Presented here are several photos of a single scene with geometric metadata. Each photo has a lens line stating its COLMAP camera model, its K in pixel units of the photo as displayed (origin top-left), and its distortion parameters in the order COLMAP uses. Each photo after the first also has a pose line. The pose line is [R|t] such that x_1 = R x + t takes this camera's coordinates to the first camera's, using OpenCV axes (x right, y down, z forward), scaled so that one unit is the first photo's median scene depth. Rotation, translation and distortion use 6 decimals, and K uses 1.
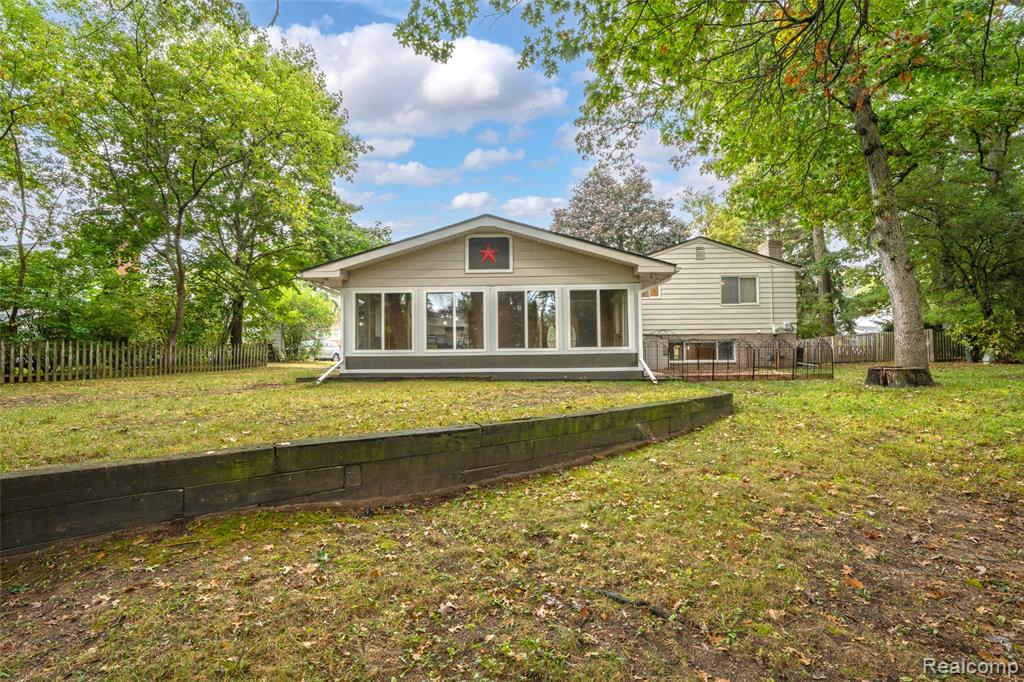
lens RADIAL K [[484.1, 0, 512.0], [0, 484.1, 341.0], [0, 0, 1]] dist [0.000055, -0.000003]
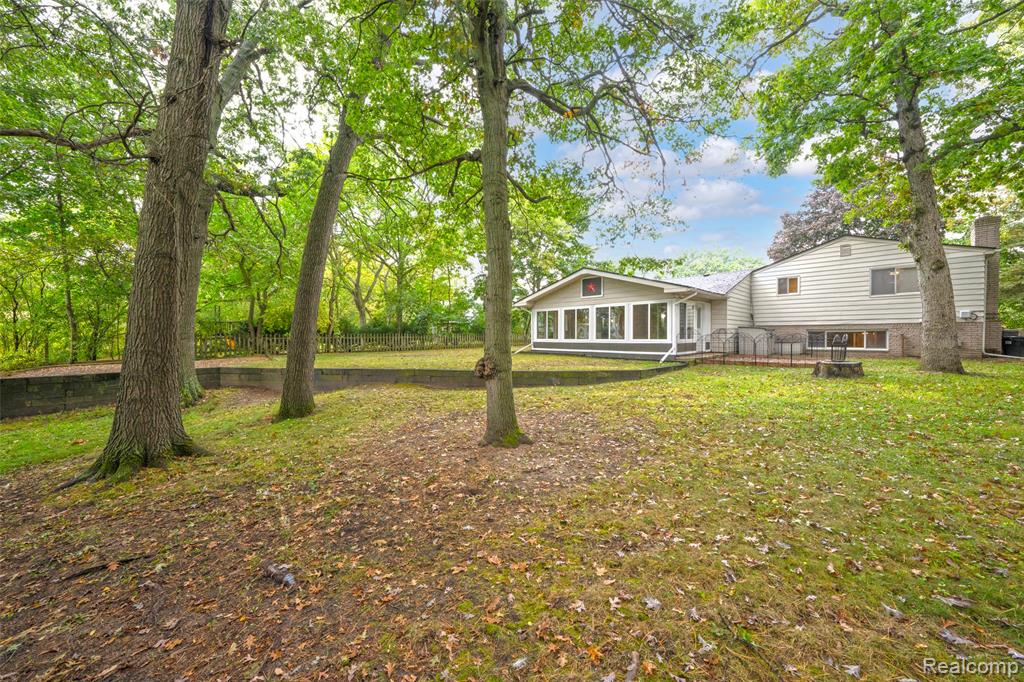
lens RADIAL K [[352.5, 0, 506.5], [0, 352.5, 341.9], [0, 0, 1]] dist [-0.000267, -0.000005]
pose [[0.721397, 0.013539, -0.692390, 0.640946], [0.017639, 0.999125, 0.037915, -0.029662], [0.692298, -0.039565, 0.720527, -0.190319]]
